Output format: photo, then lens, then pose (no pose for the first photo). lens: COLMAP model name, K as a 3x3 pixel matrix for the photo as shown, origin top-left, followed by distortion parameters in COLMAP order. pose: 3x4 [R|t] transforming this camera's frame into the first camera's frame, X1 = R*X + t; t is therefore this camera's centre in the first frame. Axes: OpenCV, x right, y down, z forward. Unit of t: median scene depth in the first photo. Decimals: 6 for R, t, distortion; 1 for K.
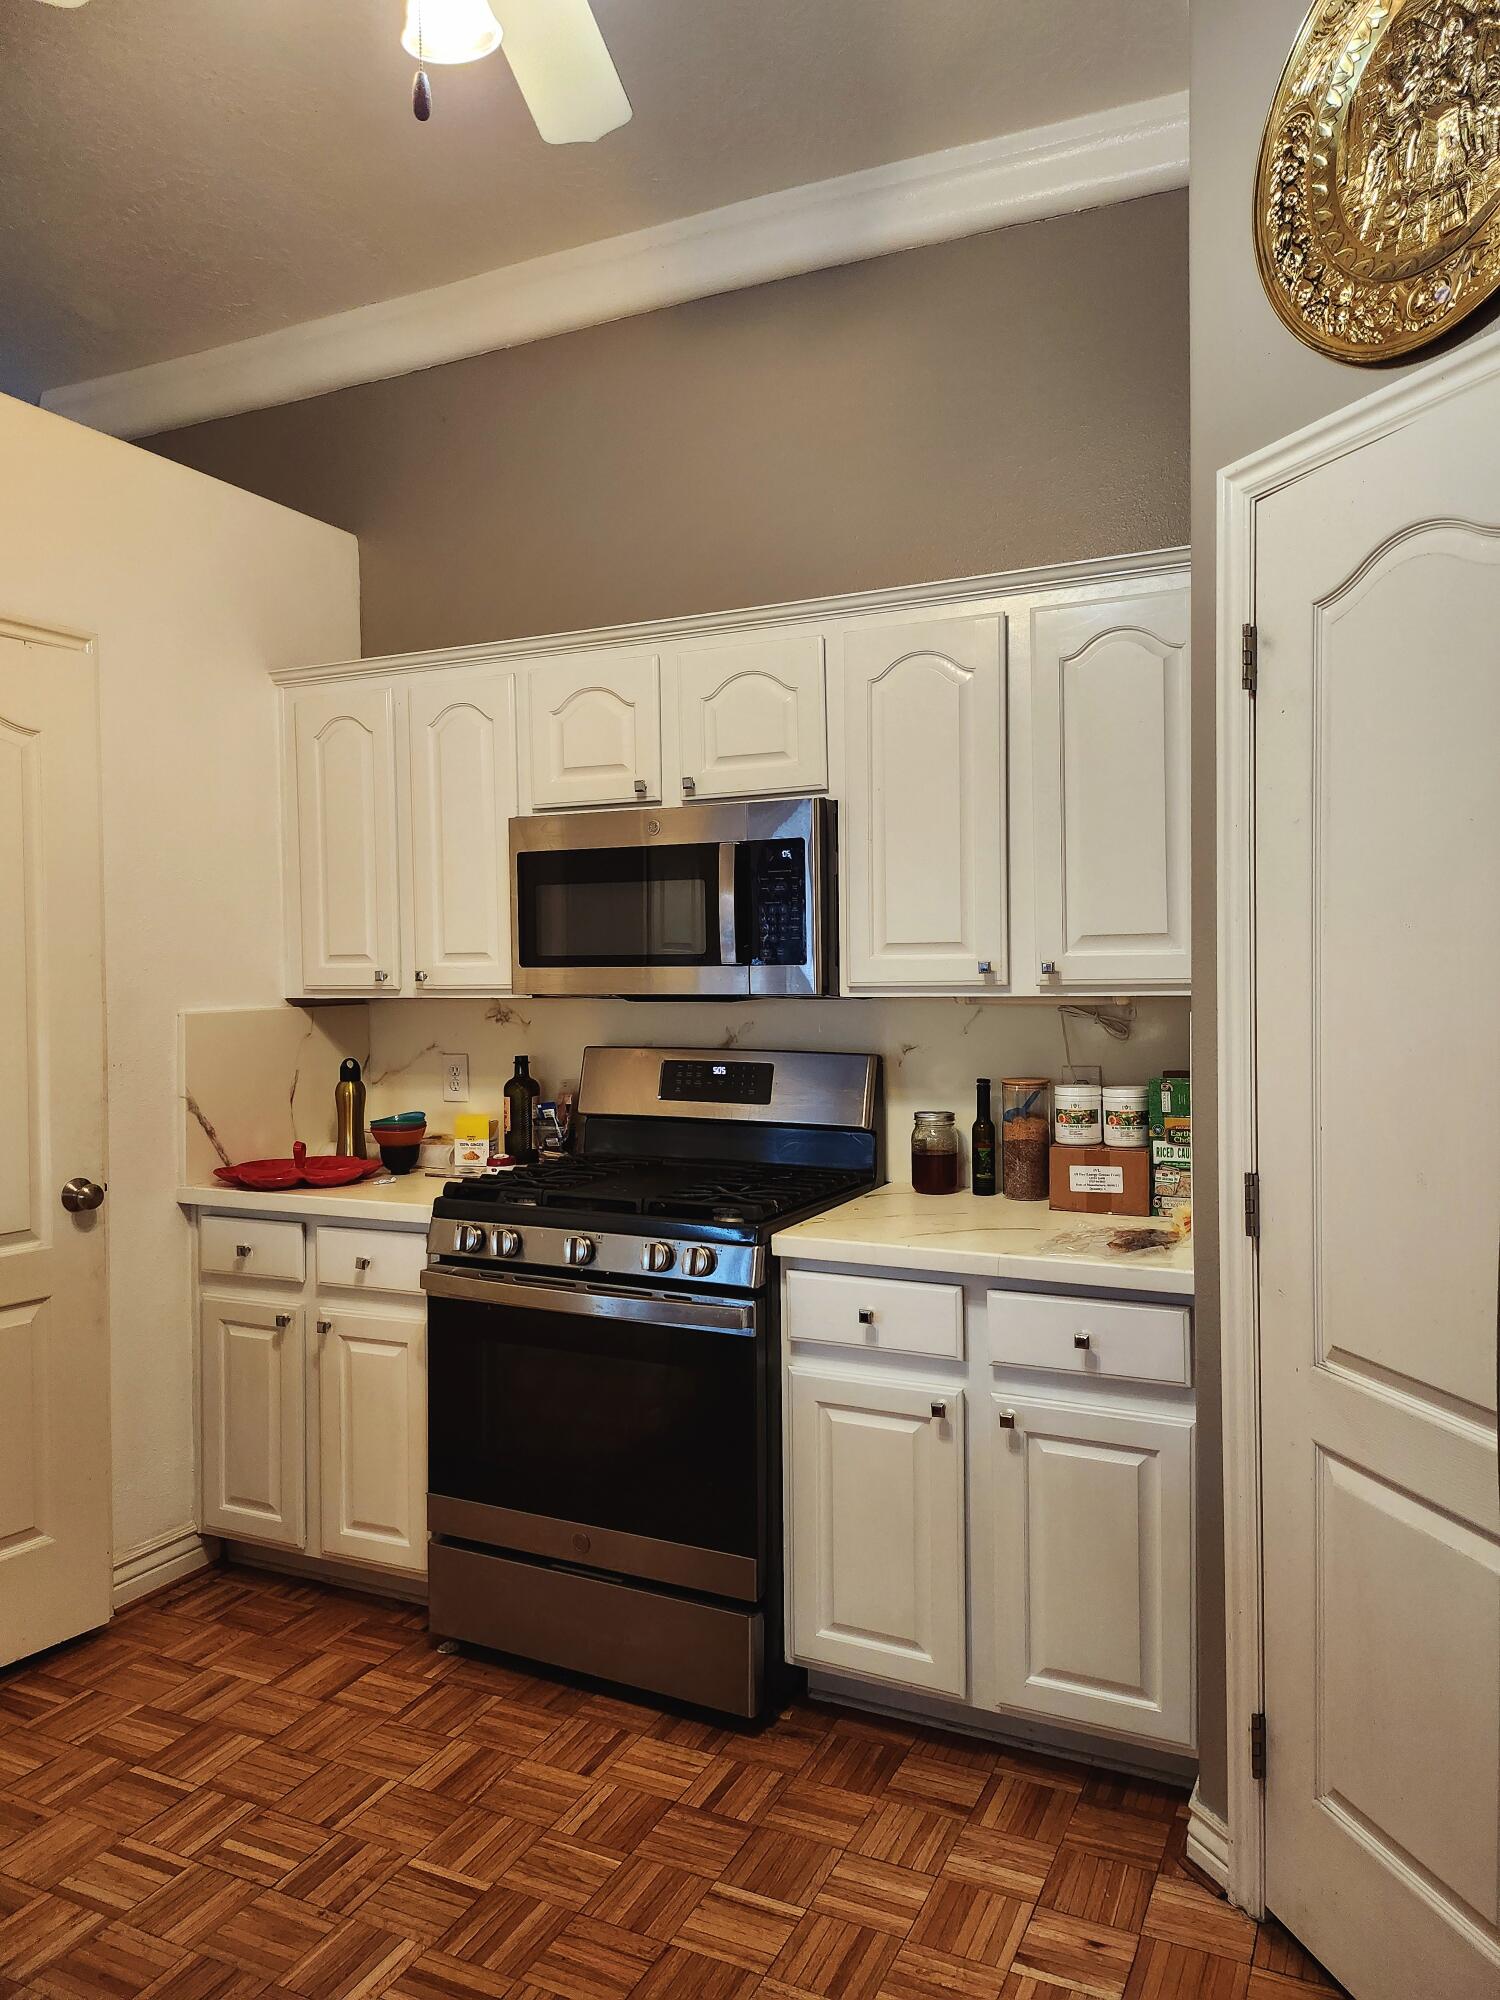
lens RADIAL K [[1397.6, 0, 750.0], [0, 1397.6, 1000.0], [0, 0, 1]] dist [0.001973, -0.000388]
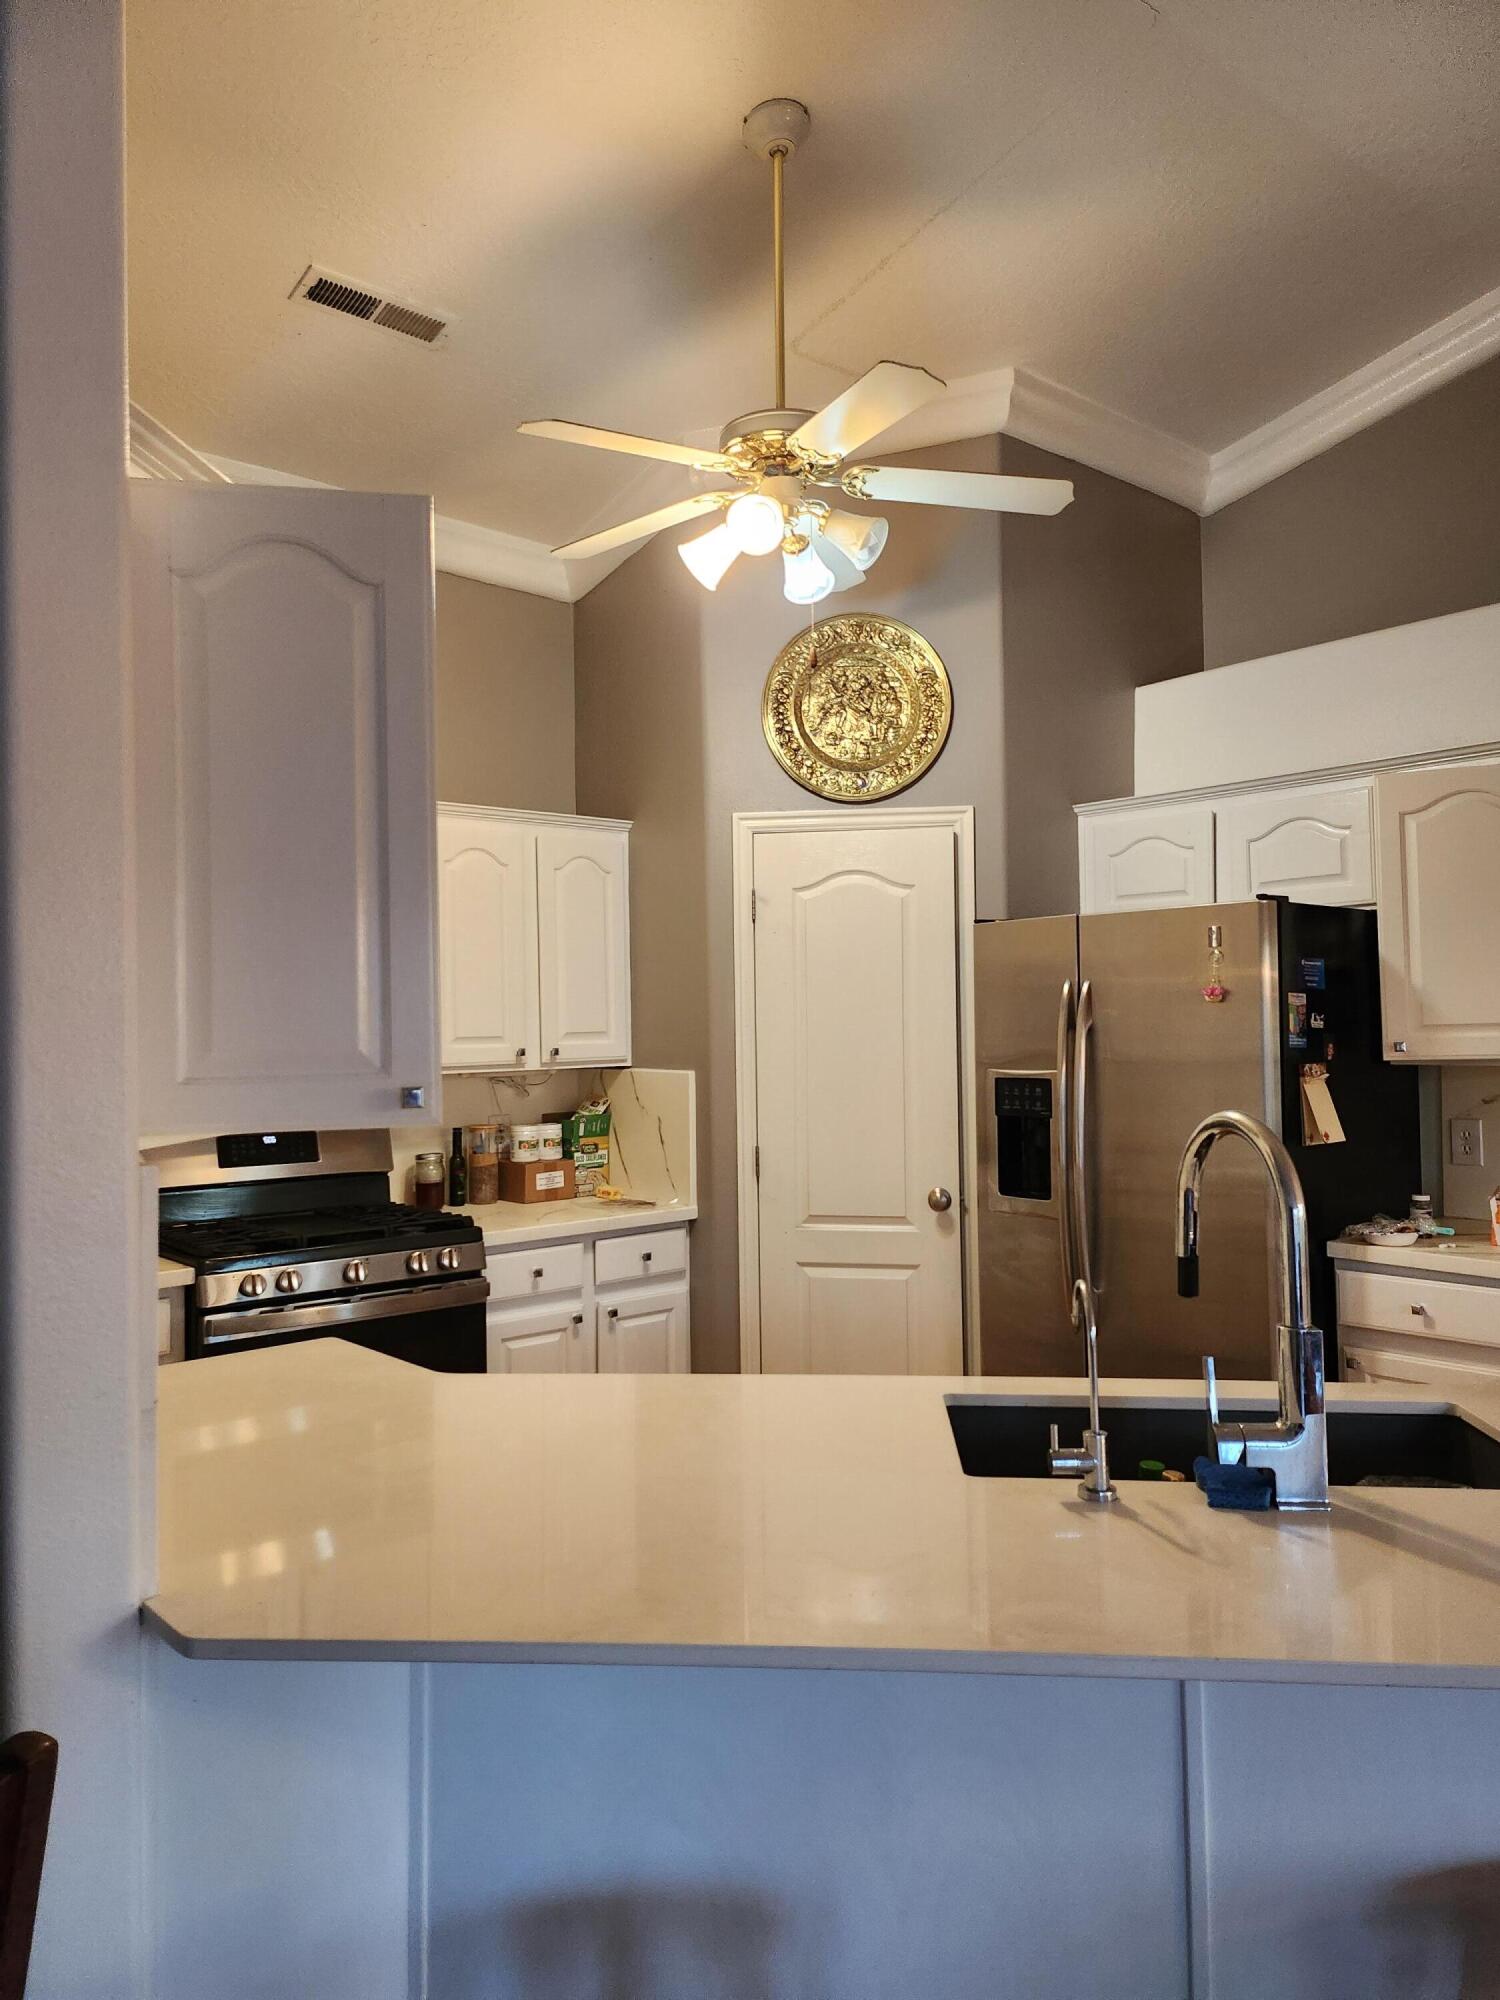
lens RADIAL K [[1397.6, 0, 750.0], [0, 1397.6, 1000.0], [0, 0, 1]] dist [0.001973, -0.000388]
pose [[0.380131, 0.020490, 0.924706, -1.260817], [0.036096, 0.998664, -0.036967, -0.015759], [-0.924228, 0.047431, 0.378884, 0.154437]]
